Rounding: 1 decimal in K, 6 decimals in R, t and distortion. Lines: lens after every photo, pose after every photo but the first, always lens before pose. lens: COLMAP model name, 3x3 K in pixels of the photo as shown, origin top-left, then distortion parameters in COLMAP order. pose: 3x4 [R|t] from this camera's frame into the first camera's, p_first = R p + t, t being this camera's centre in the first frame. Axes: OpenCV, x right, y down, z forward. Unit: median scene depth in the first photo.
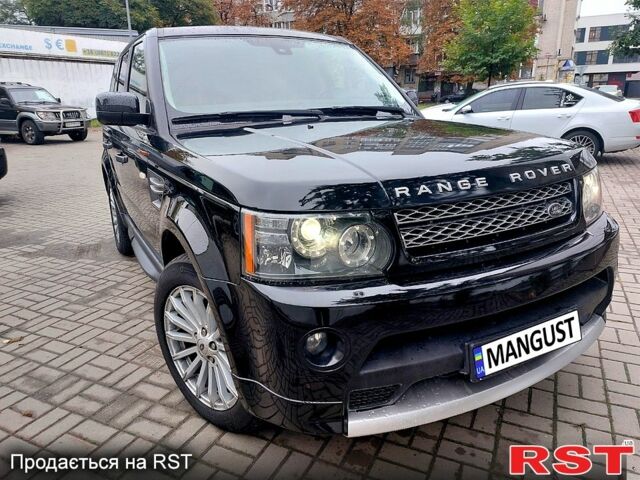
lens RADIAL K [[457.8, 0, 324.0], [0, 457.8, 239.8], [0, 0, 1]] dist [0.075017, -0.068909]
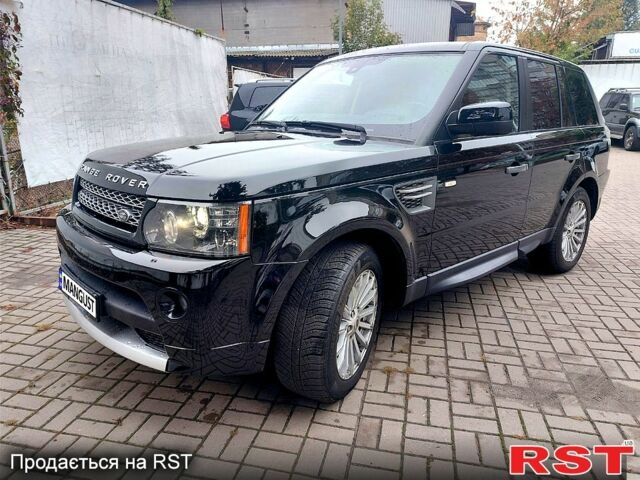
lens RADIAL K [[457.8, 0, 324.0], [0, 457.8, 239.8], [0, 0, 1]] dist [0.075017, -0.068909]
pose [[0.247150, 0.289581, -0.924694, 1.185228], [-0.295685, 0.931322, 0.212626, -0.277682], [0.922761, 0.220867, 0.315801, 0.768470]]
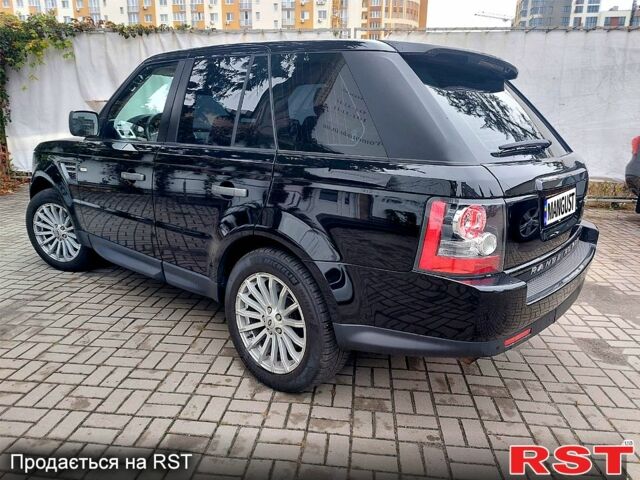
lens RADIAL K [[457.8, 0, 324.0], [0, 457.8, 239.8], [0, 0, 1]] dist [0.075017, -0.068909]
pose [[-0.938472, 0.093467, -0.332467, 0.080550], [-0.094354, 0.856663, 0.507175, -0.868560], [0.332217, 0.507339, -0.795135, 2.803402]]
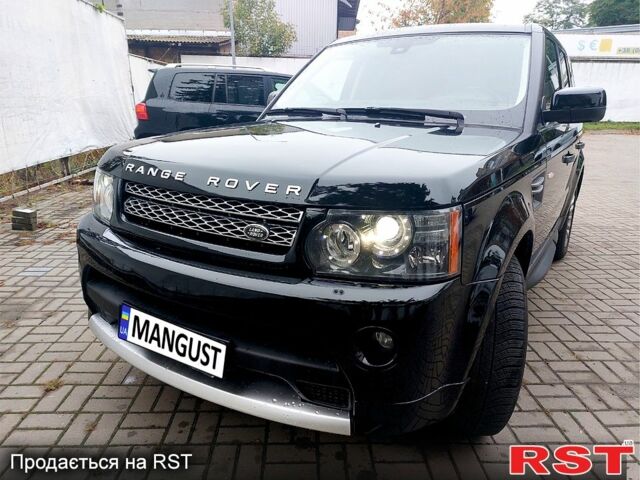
lens RADIAL K [[463.0, 0, 318.4], [0, 463.0, 243.6], [0, 0, 1]] dist [0.028772, -0.005958]
pose [[0.477207, 0.285168, -0.831235, 0.883917], [-0.281931, 0.945567, 0.162537, -0.149625], [0.832339, 0.156787, 0.531629, 0.444758]]
